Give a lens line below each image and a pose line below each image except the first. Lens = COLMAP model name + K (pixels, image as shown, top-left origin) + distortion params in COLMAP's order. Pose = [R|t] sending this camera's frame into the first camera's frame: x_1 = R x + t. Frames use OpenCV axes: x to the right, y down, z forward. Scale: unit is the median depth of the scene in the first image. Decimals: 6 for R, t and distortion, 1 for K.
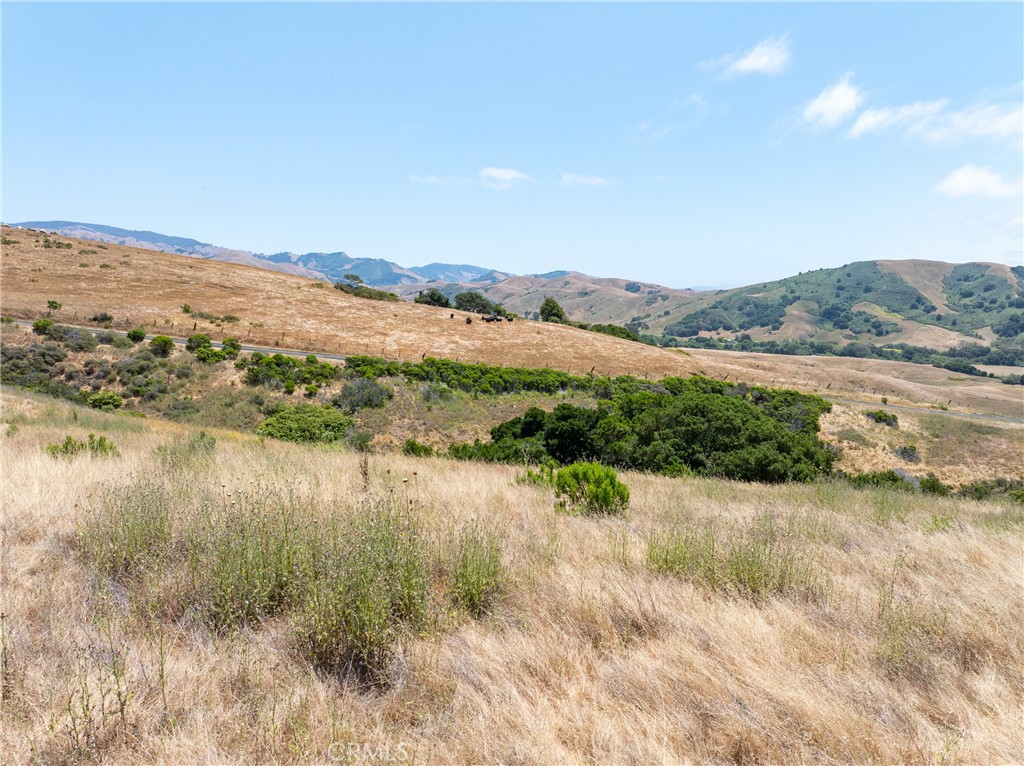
lens RADIAL K [[719.8, 0, 512.0], [0, 719.8, 378.4], [0, 0, 1]] dist [-0.043801, 0.007252]
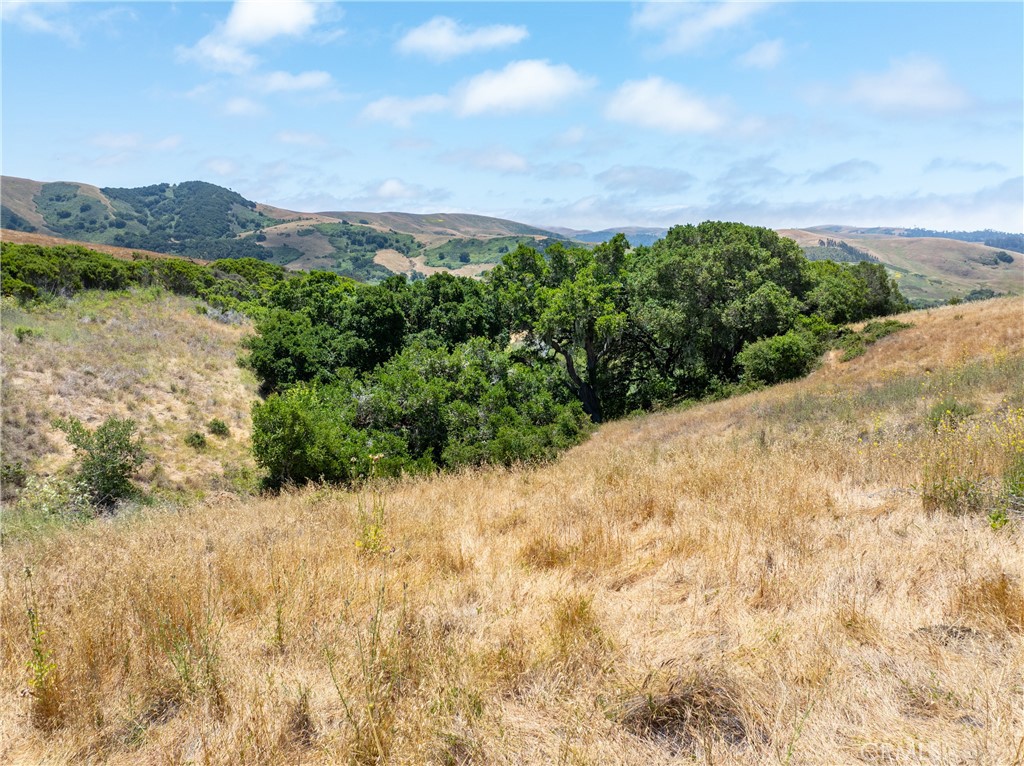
lens RADIAL K [[719.8, 0, 515.6], [0, 719.8, 381.5], [0, 0, 1]] dist [-0.043801, 0.007252]
pose [[0.396635, -0.189332, 0.898239, -0.027504], [0.092733, 0.981758, 0.165988, 0.002327], [-0.913280, 0.017460, 0.406957, 0.054084]]
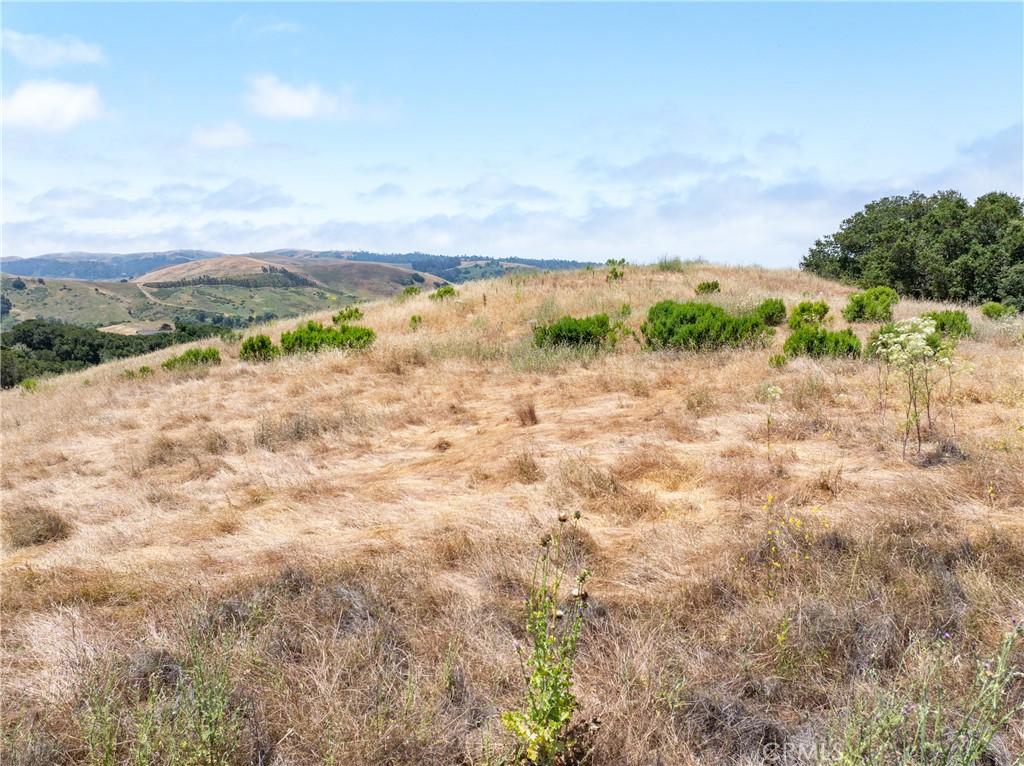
lens RADIAL K [[719.8, 0, 514.6], [0, 719.8, 376.7], [0, 0, 1]] dist [-0.043801, 0.007252]
pose [[-0.288929, -0.162123, 0.943523, -0.042851], [0.097010, 0.975526, 0.197328, -0.001416], [-0.952423, 0.148545, -0.266130, 0.017487]]
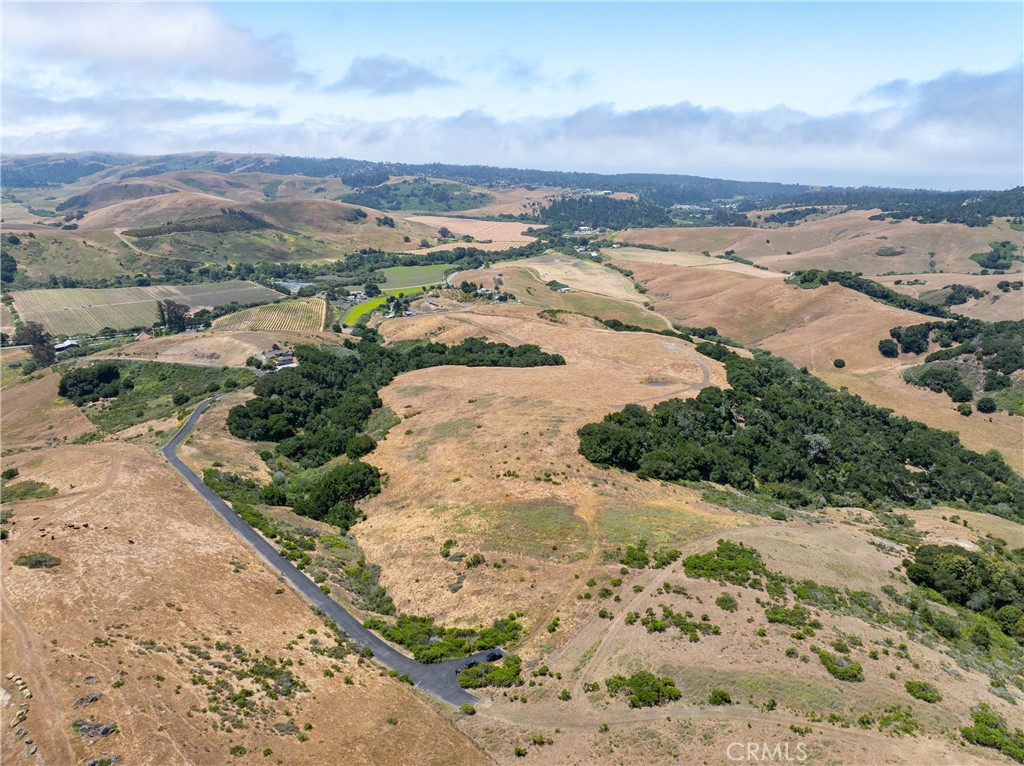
lens RADIAL K [[719.8, 0, 520.0], [0, 719.8, 379.3], [0, 0, 1]] dist [-0.043801, 0.007252]
pose [[-0.399654, -0.298740, 0.866621, -0.210649], [0.083477, 0.929616, 0.358952, -0.109603], [-0.912857, 0.215799, -0.346586, 0.088183]]
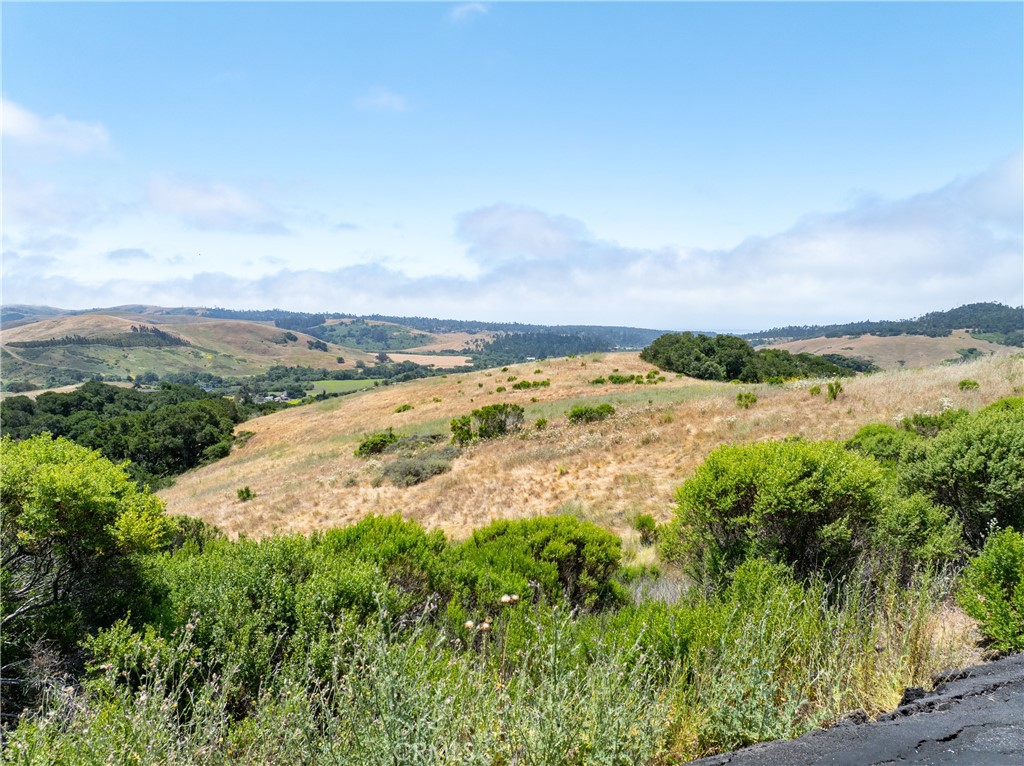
lens RADIAL K [[719.8, 0, 517.2], [0, 719.8, 376.6], [0, 0, 1]] dist [-0.043801, 0.007252]
pose [[-0.474845, -0.084536, 0.876000, -0.105335], [0.083058, 0.986628, 0.140235, -0.014063], [-0.876141, 0.139348, -0.461474, 0.065165]]
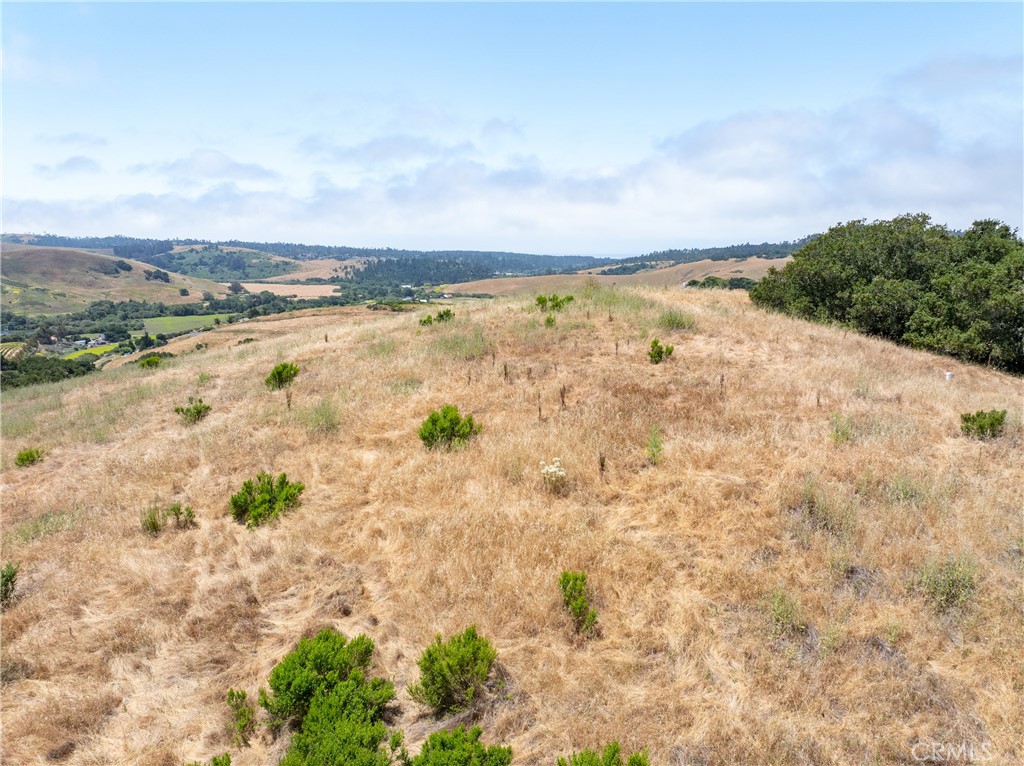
lens RADIAL K [[719.8, 0, 514.7], [0, 719.8, 379.2], [0, 0, 1]] dist [-0.043801, 0.007252]
pose [[-0.615480, -0.156868, 0.772383, -0.024523], [0.075967, 0.963622, 0.256244, -0.004296], [-0.784483, 0.216389, -0.581174, 0.019709]]
